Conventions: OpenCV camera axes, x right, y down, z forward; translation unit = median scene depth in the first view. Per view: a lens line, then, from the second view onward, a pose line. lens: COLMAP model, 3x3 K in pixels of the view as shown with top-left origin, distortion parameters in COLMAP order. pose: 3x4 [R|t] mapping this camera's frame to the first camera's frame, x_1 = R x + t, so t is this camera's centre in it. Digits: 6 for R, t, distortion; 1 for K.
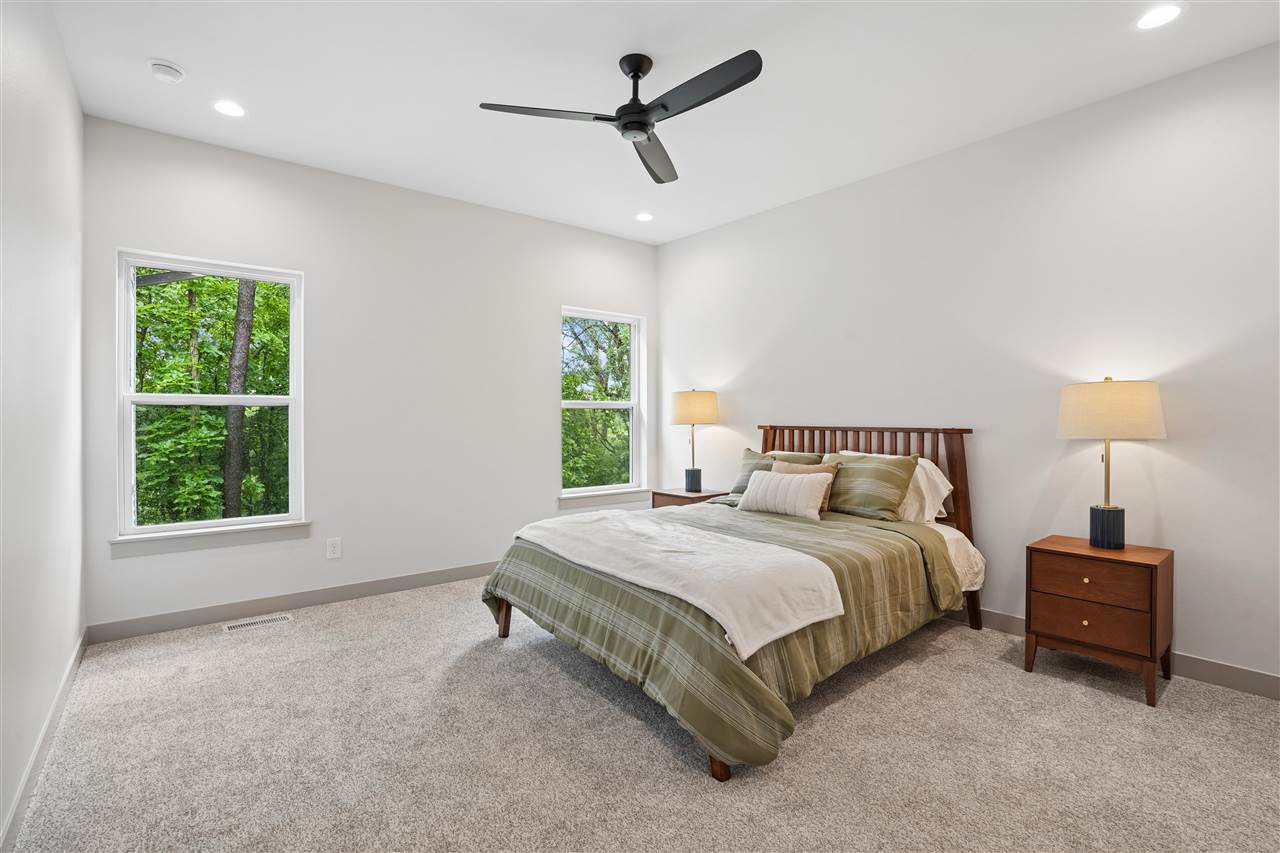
lens RADIAL K [[588.1, 0, 643.0], [0, 588.1, 419.2], [0, 0, 1]] dist [-0.048284, 0.014266]
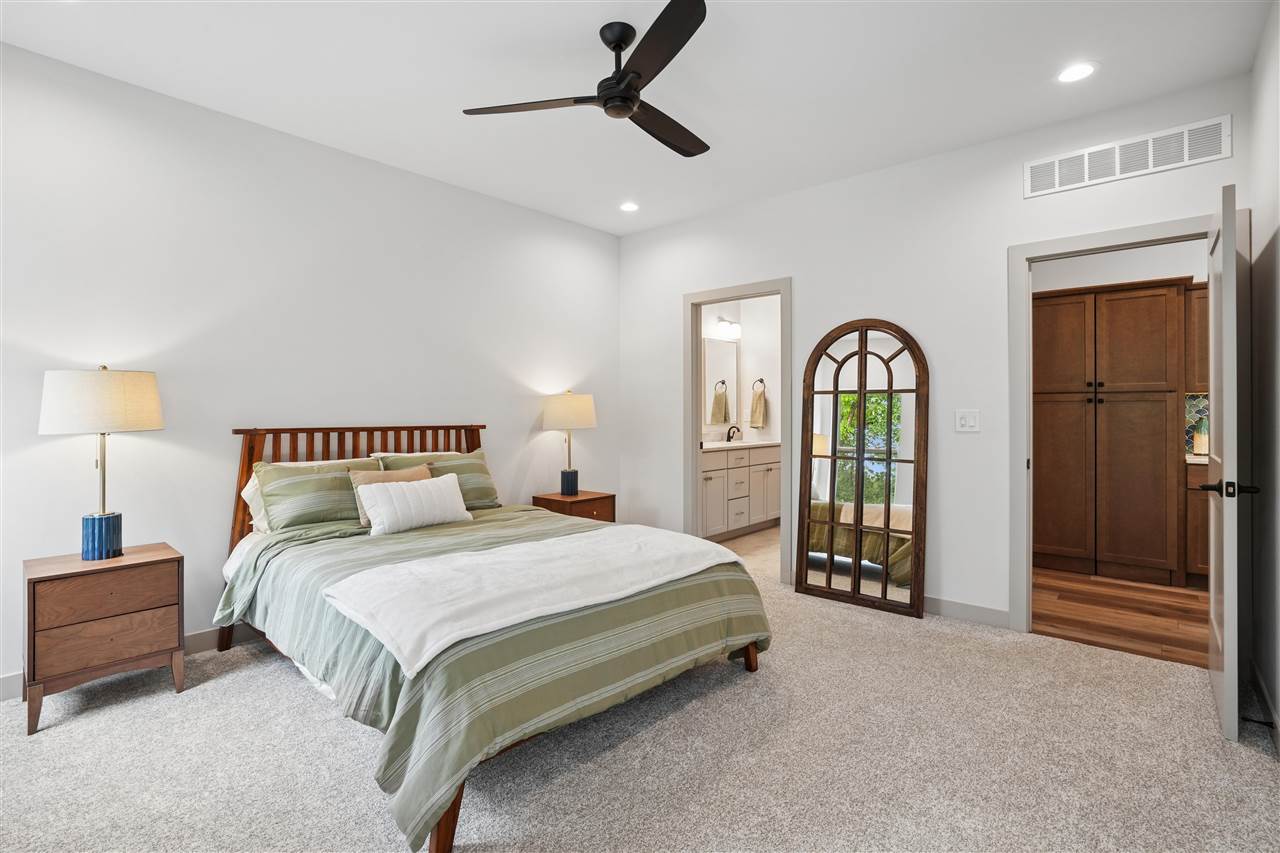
lens RADIAL K [[588.1, 0, 636.0], [0, 588.1, 419.9], [0, 0, 1]] dist [-0.048284, 0.014266]
pose [[-0.145658, -0.006923, 0.989311, -0.658559], [0.005884, 0.999952, 0.007864, -0.002238], [-0.989317, 0.006966, -0.145611, 0.797716]]
